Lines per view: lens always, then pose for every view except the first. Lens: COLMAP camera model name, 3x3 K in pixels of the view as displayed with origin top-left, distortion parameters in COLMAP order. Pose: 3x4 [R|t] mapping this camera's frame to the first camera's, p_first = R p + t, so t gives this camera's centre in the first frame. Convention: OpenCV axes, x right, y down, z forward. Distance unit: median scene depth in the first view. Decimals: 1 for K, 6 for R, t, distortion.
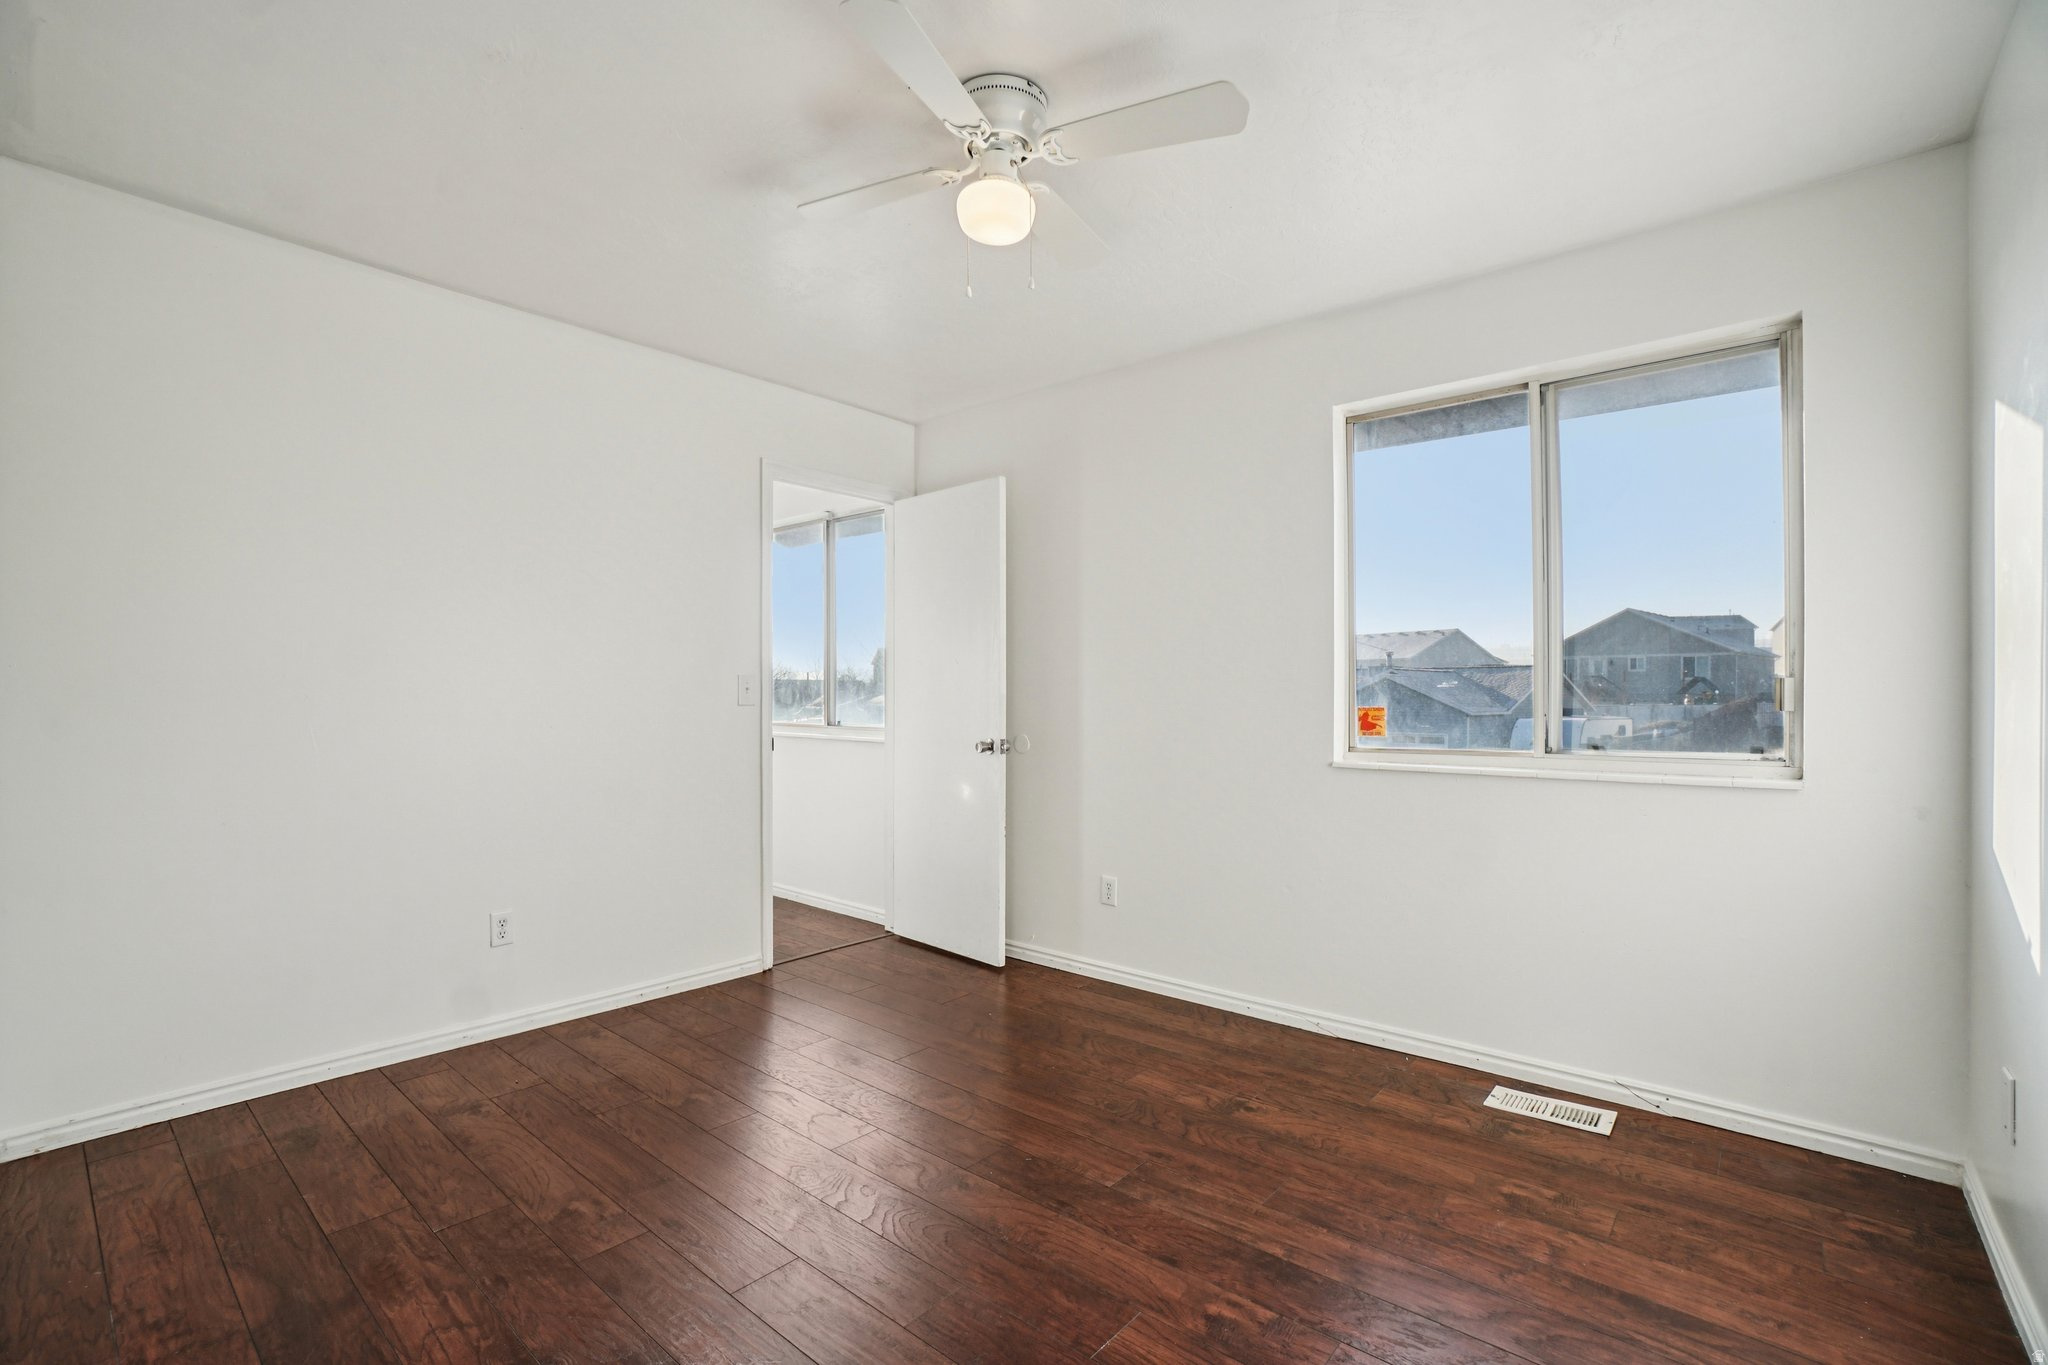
lens RADIAL K [[906.9, 0, 1024.7], [0, 906.9, 690.8], [0, 0, 1]] dist [-0.044071, 0.013259]
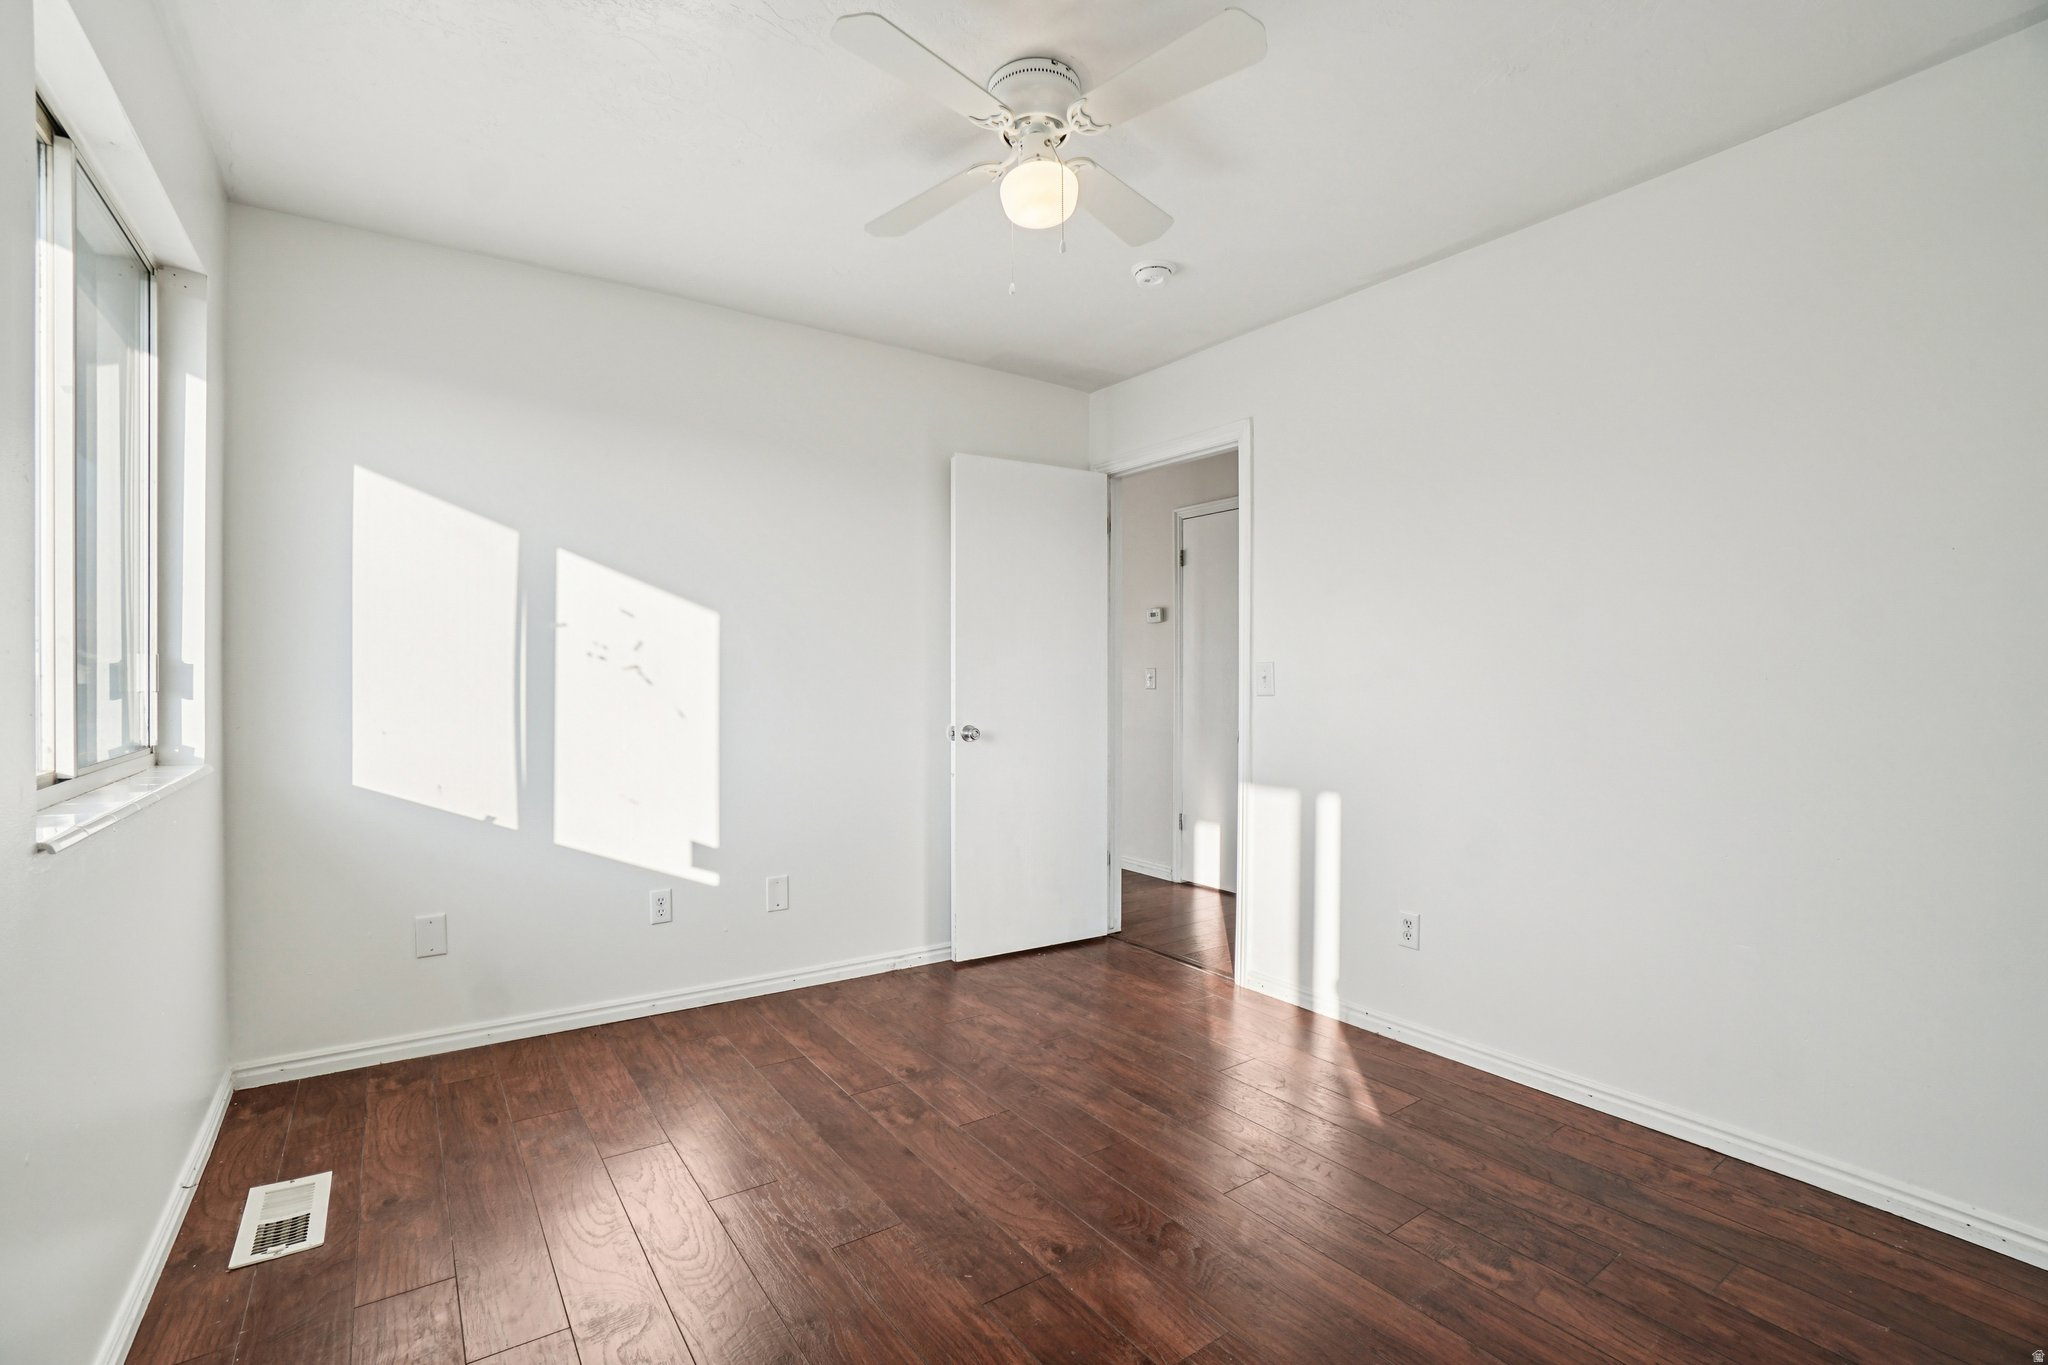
lens RADIAL K [[906.9, 0, 1022.8], [0, 906.9, 685.5], [0, 0, 1]] dist [-0.044071, 0.013259]
pose [[-0.968135, -0.012102, 0.250136, -0.262300], [-0.012322, 0.999924, 0.000688, 0.007370], [-0.250125, -0.002416, -0.968210, 1.986894]]
